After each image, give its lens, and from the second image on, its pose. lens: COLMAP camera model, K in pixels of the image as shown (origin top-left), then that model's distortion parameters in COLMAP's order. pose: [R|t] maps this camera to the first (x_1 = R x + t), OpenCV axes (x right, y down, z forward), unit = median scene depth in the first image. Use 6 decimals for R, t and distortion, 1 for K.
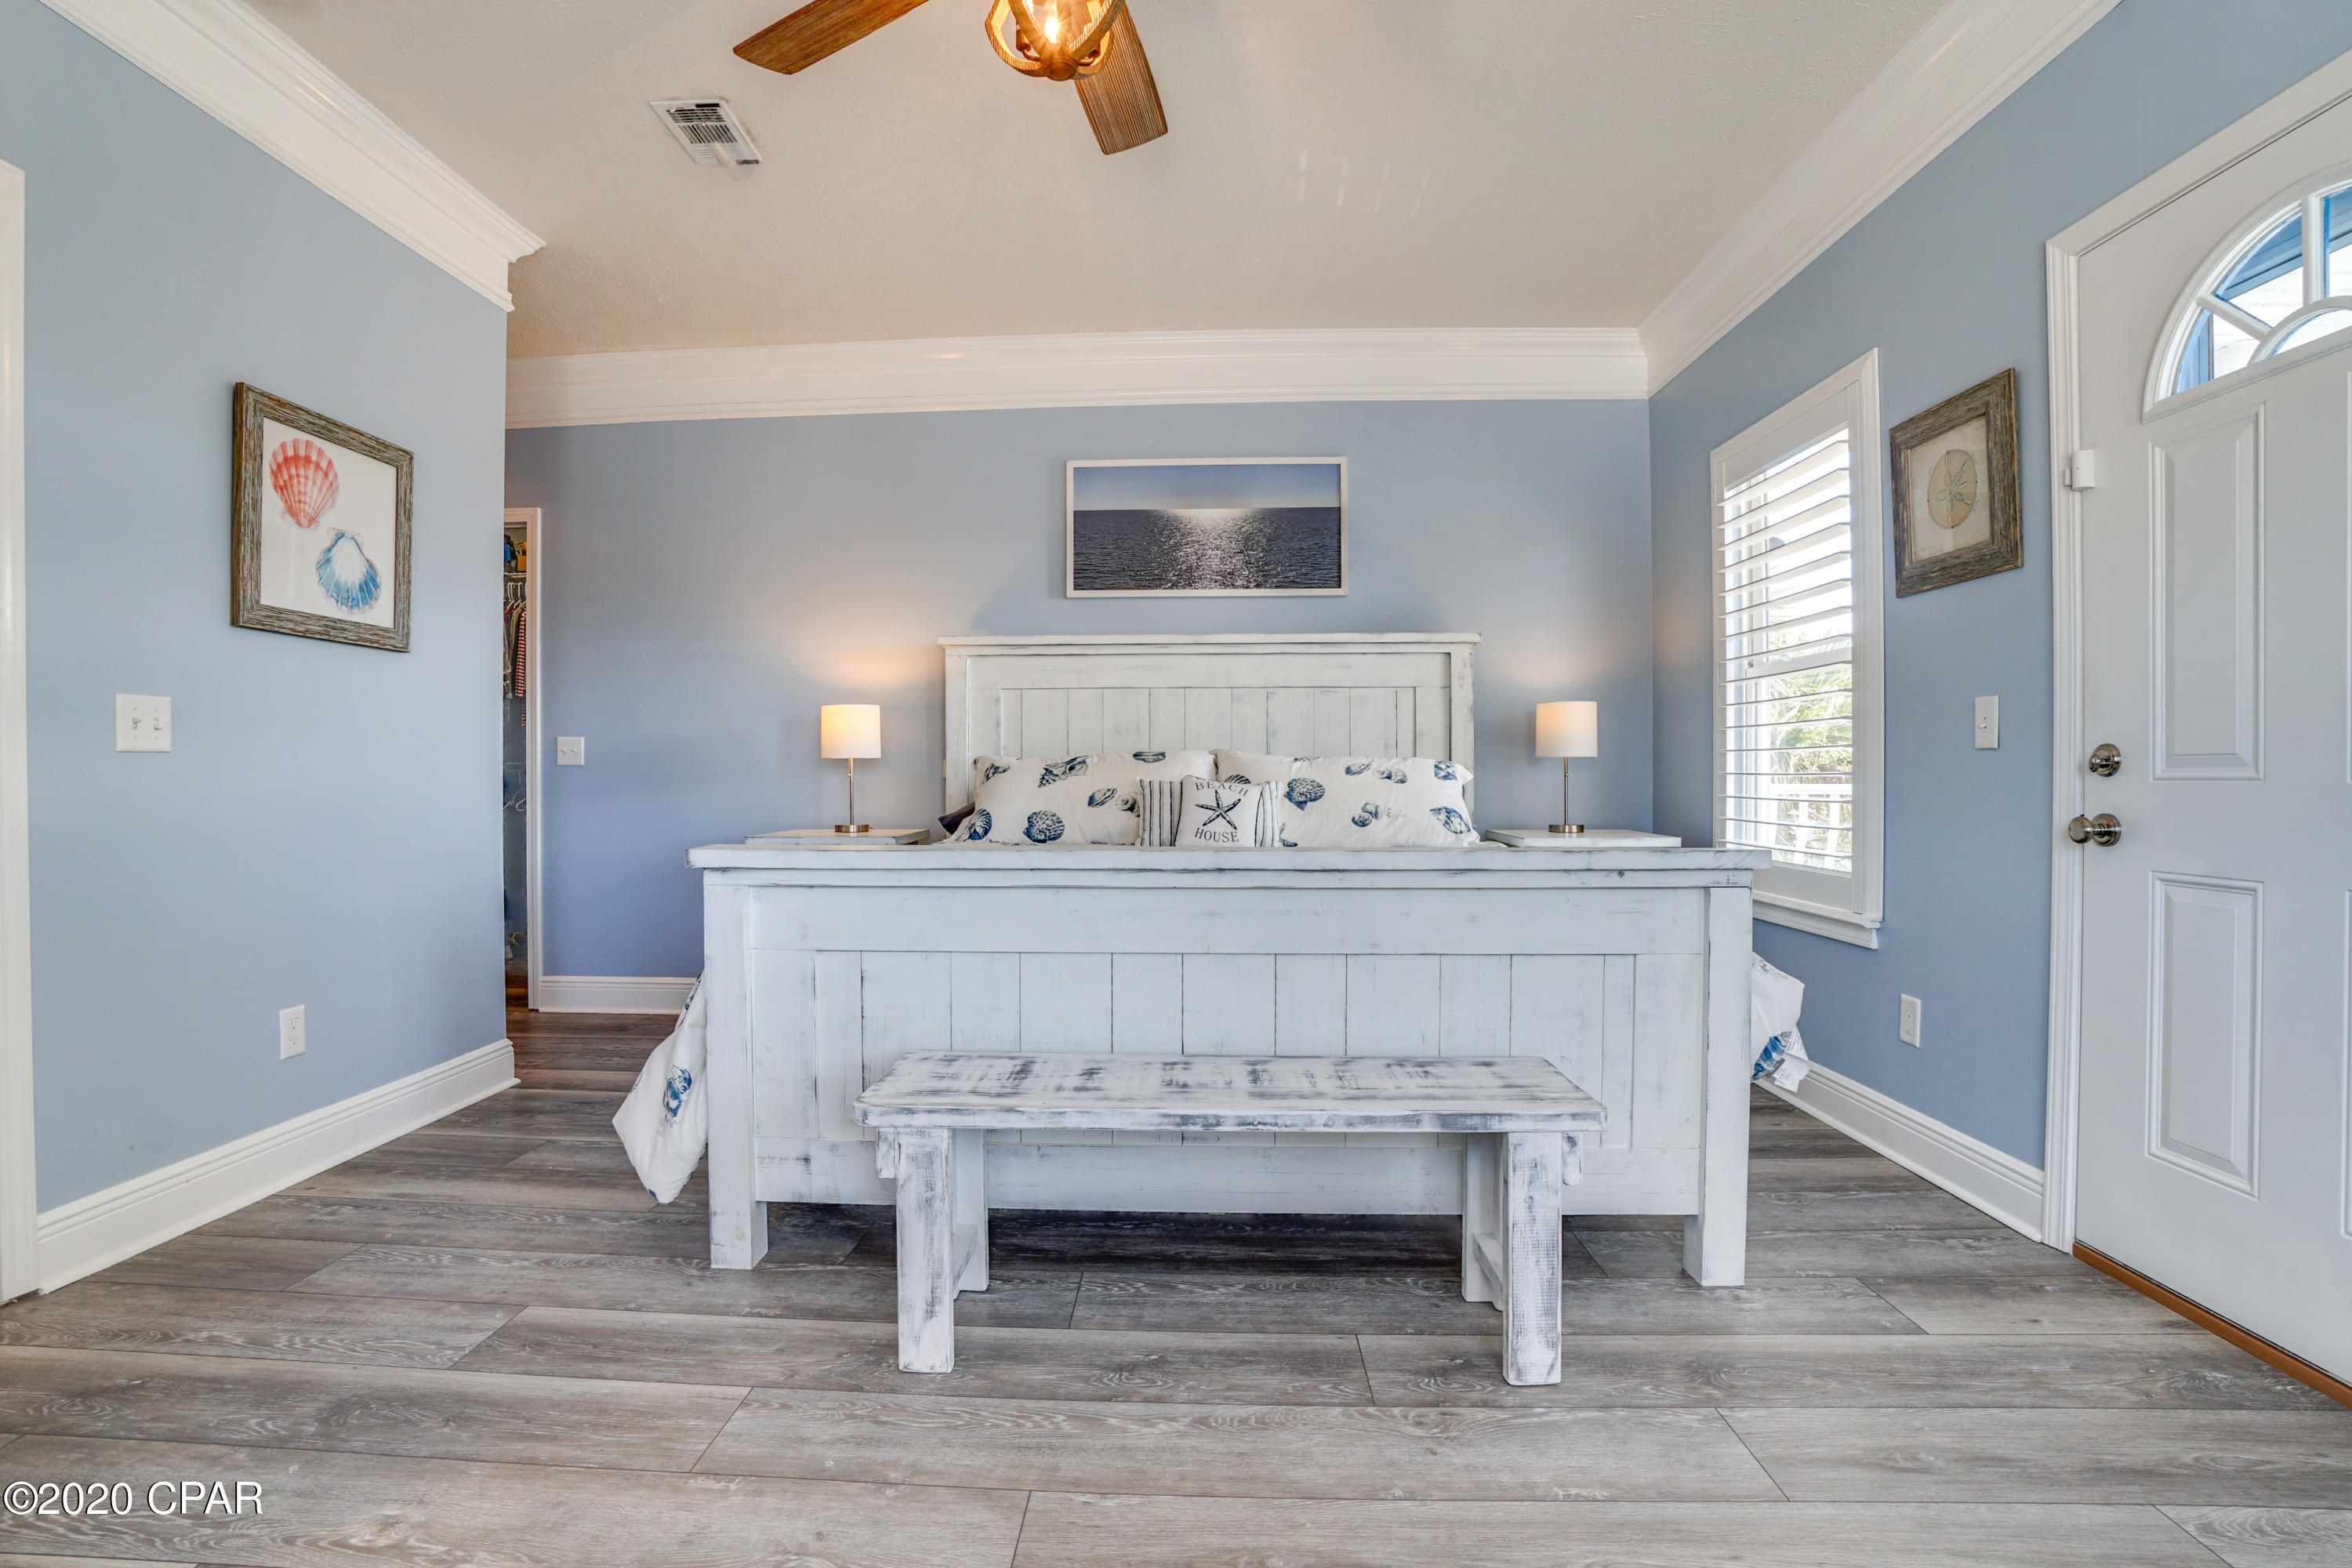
lens RADIAL K [[1087.9, 0, 1123.0], [0, 1087.9, 781.0], [0, 0, 1]] dist [-0.076324, 0.026378]
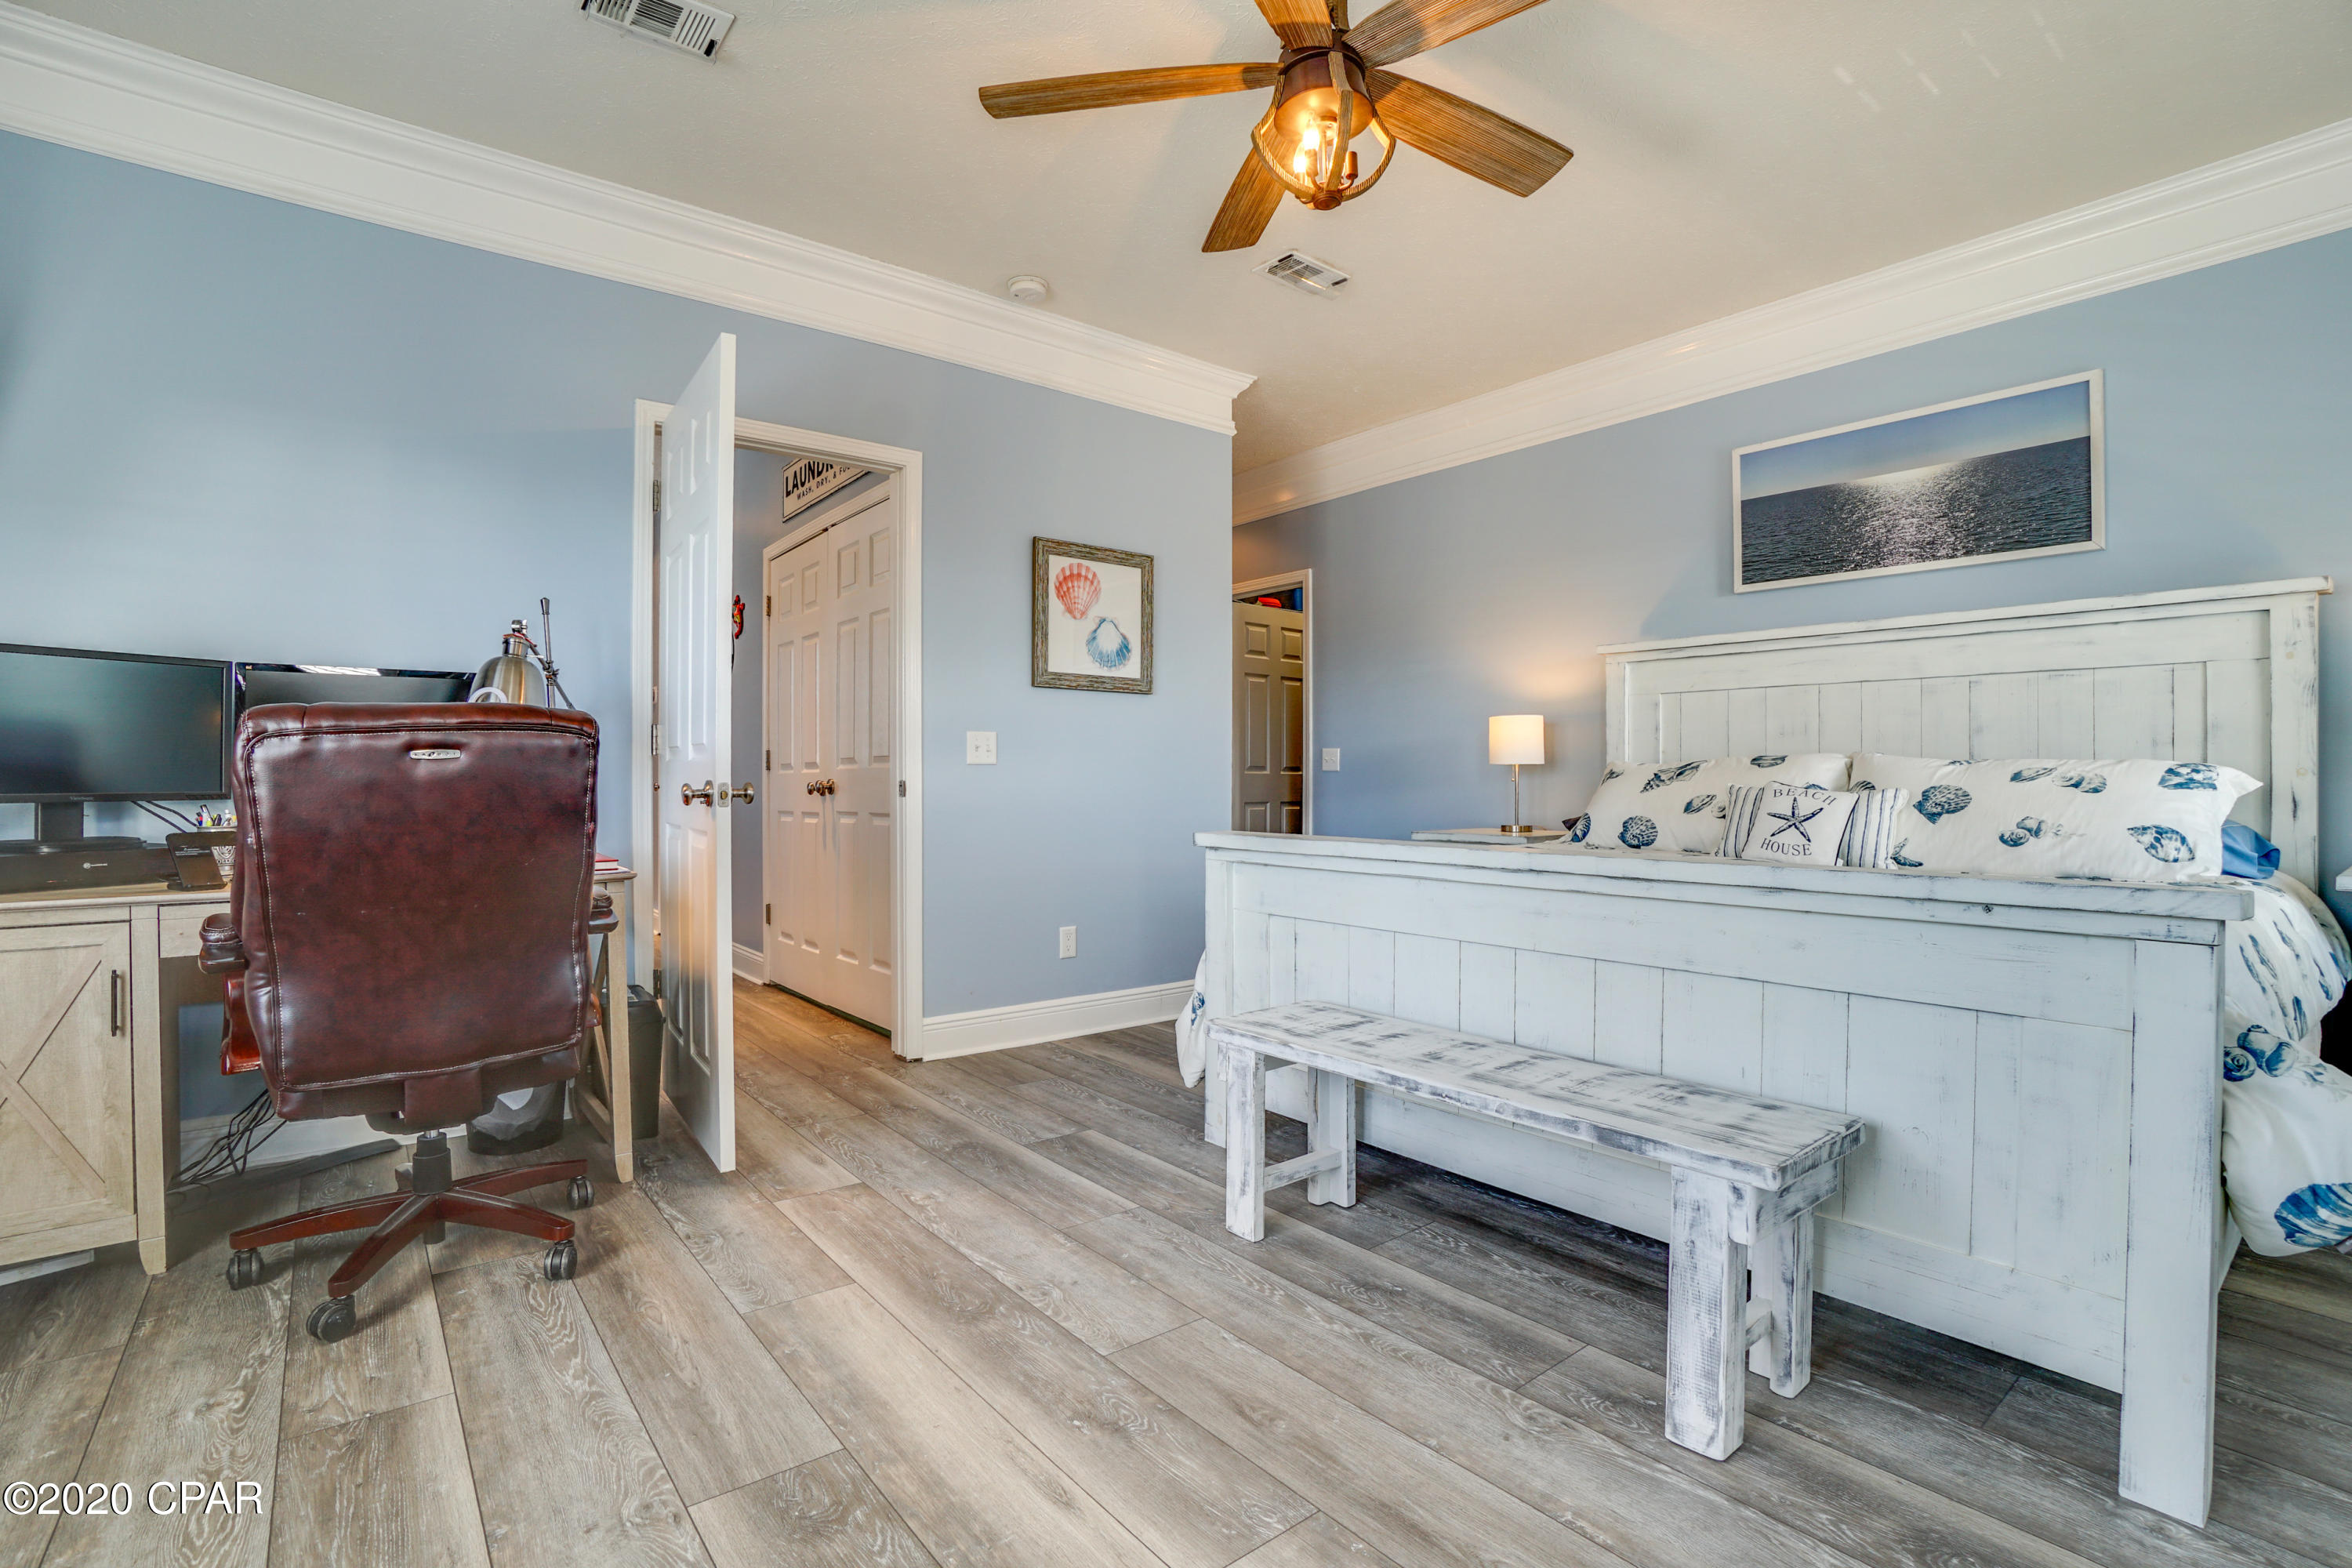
lens RADIAL K [[1059.6, 0, 1171.0], [0, 1059.6, 776.2], [0, 0, 1]] dist [-0.070132, 0.022919]
pose [[0.675239, 0.001102, -0.737598, 0.469406], [-0.007434, 0.999958, -0.005312, -0.001516], [0.737562, 0.009070, 0.675219, 0.041830]]
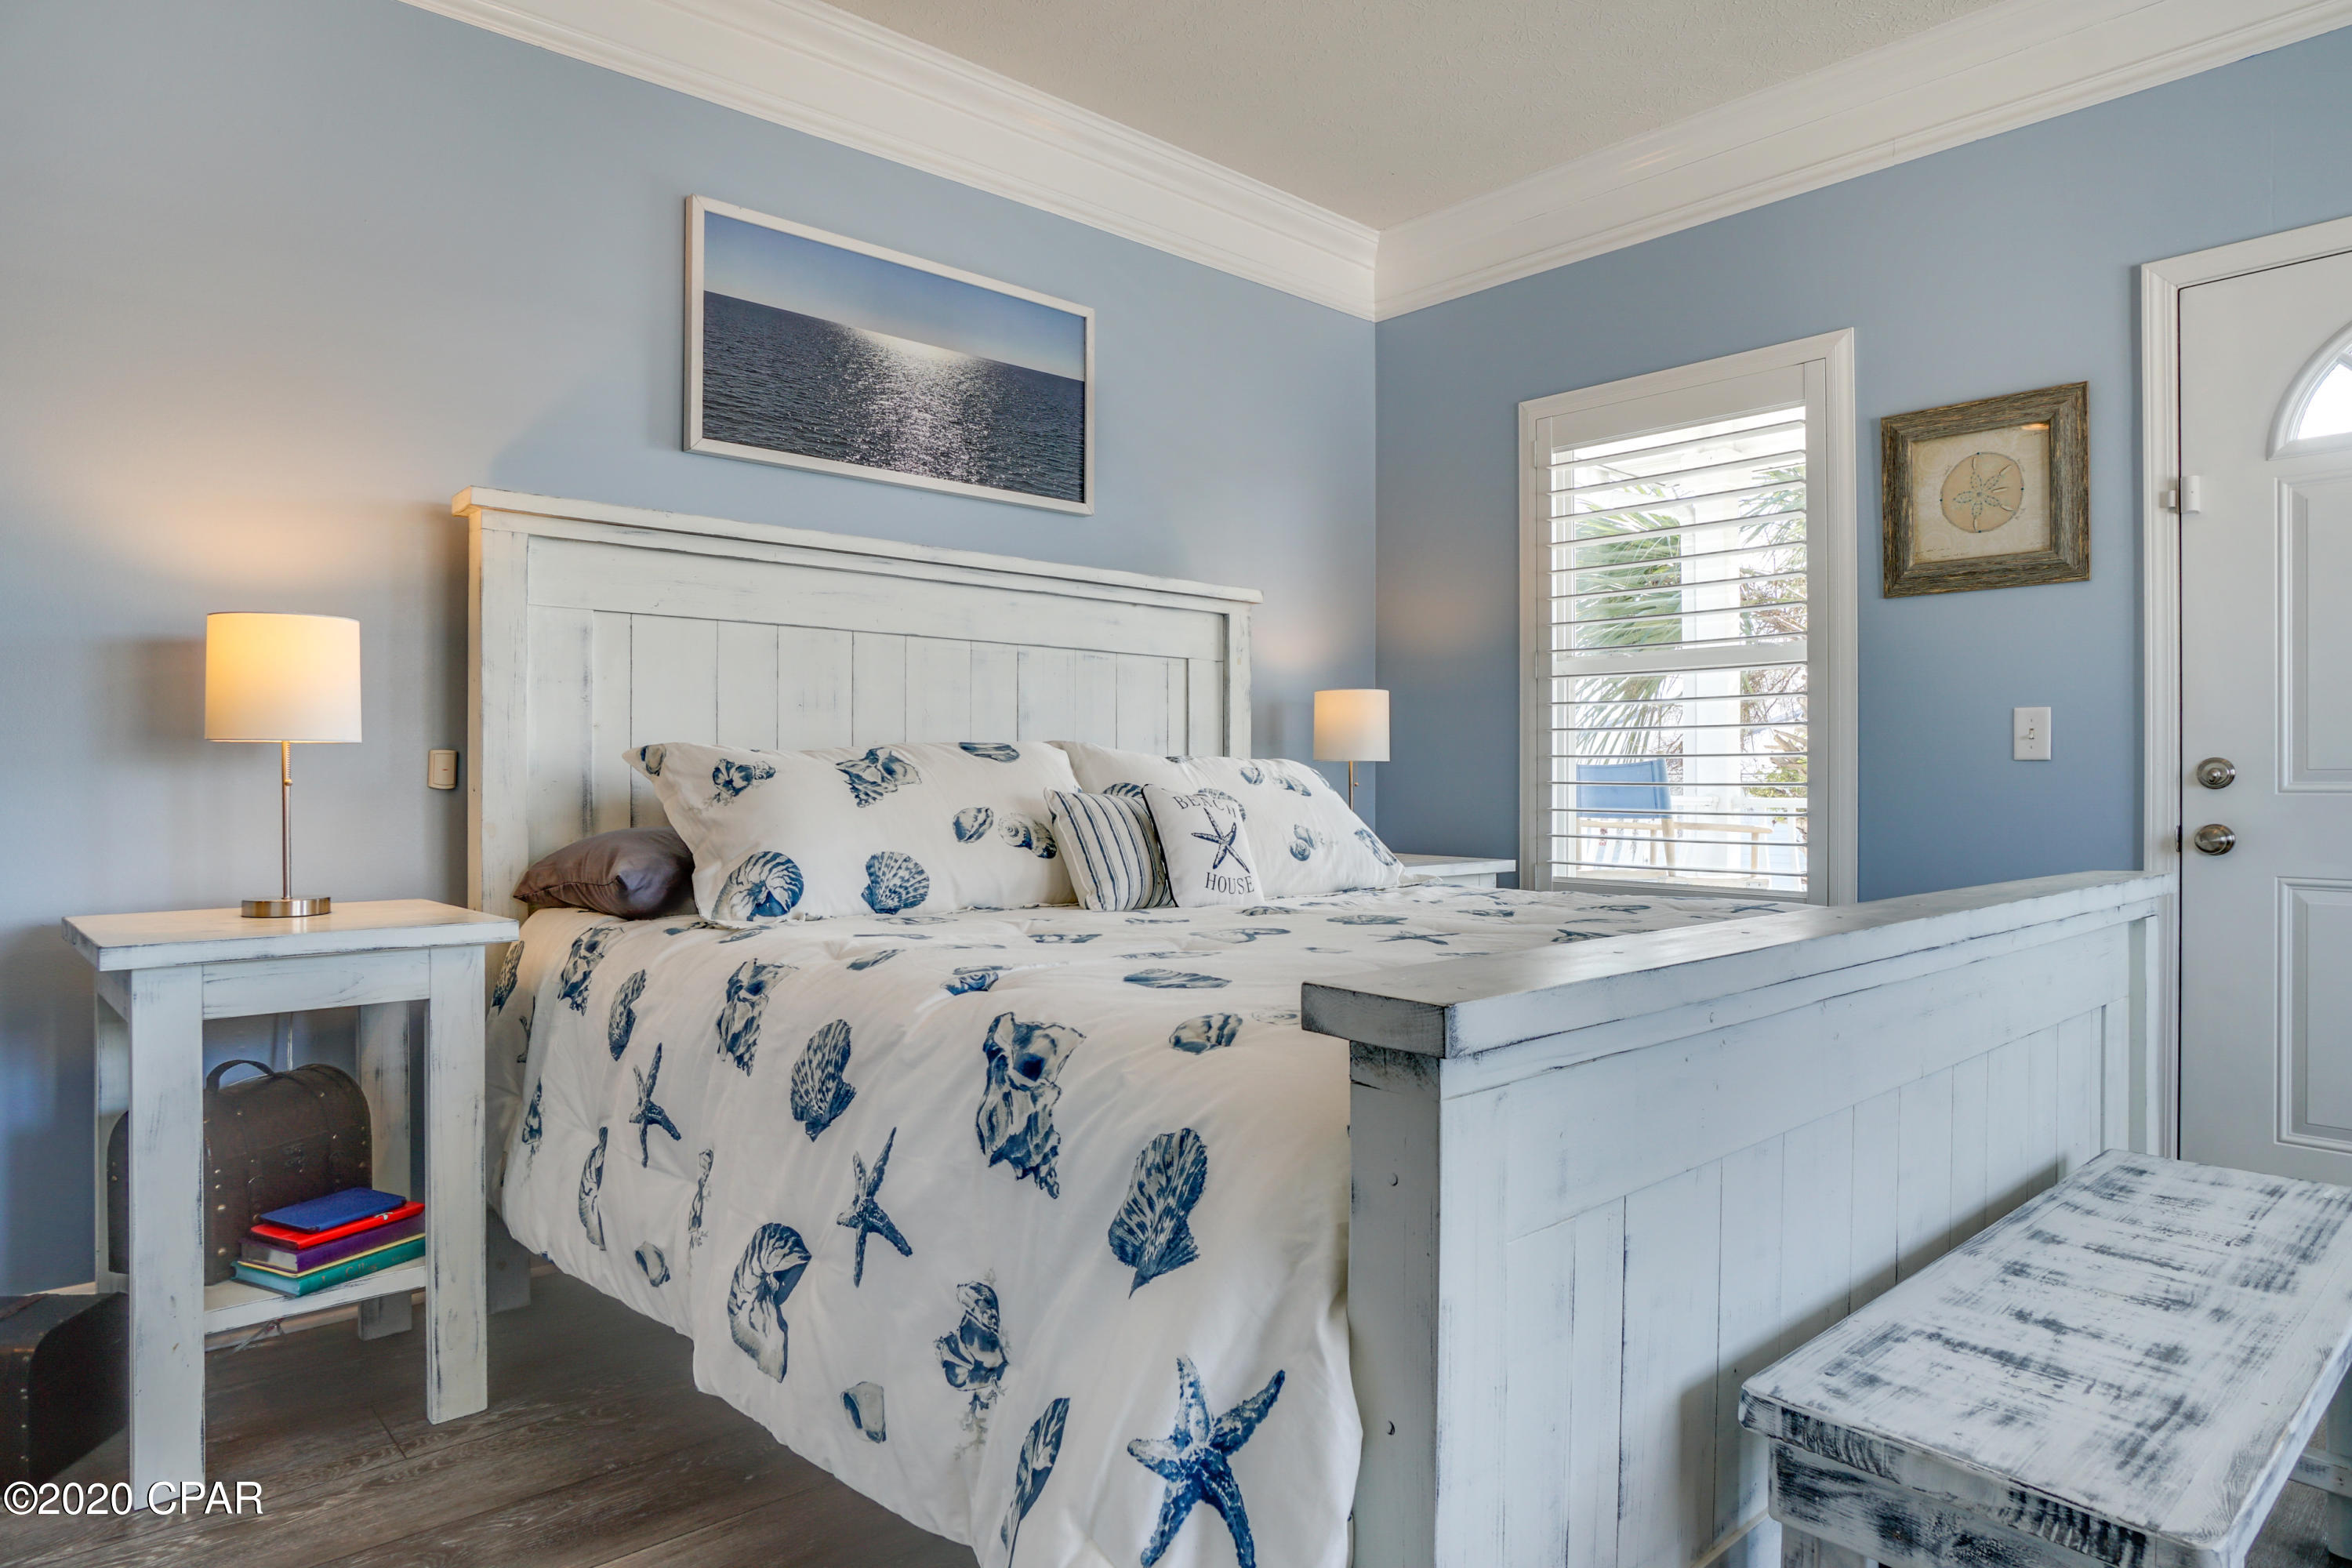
lens RADIAL K [[1399.4, 0, 1098.6], [0, 1399.4, 781.2], [0, 0, 1]] dist [-0.048705, 0.026342]
pose [[0.713187, 0.002535, 0.700969, -0.638140], [0.000541, 0.999991, -0.004167, -0.005015], [-0.700973, 0.003351, 0.713179, 0.612393]]
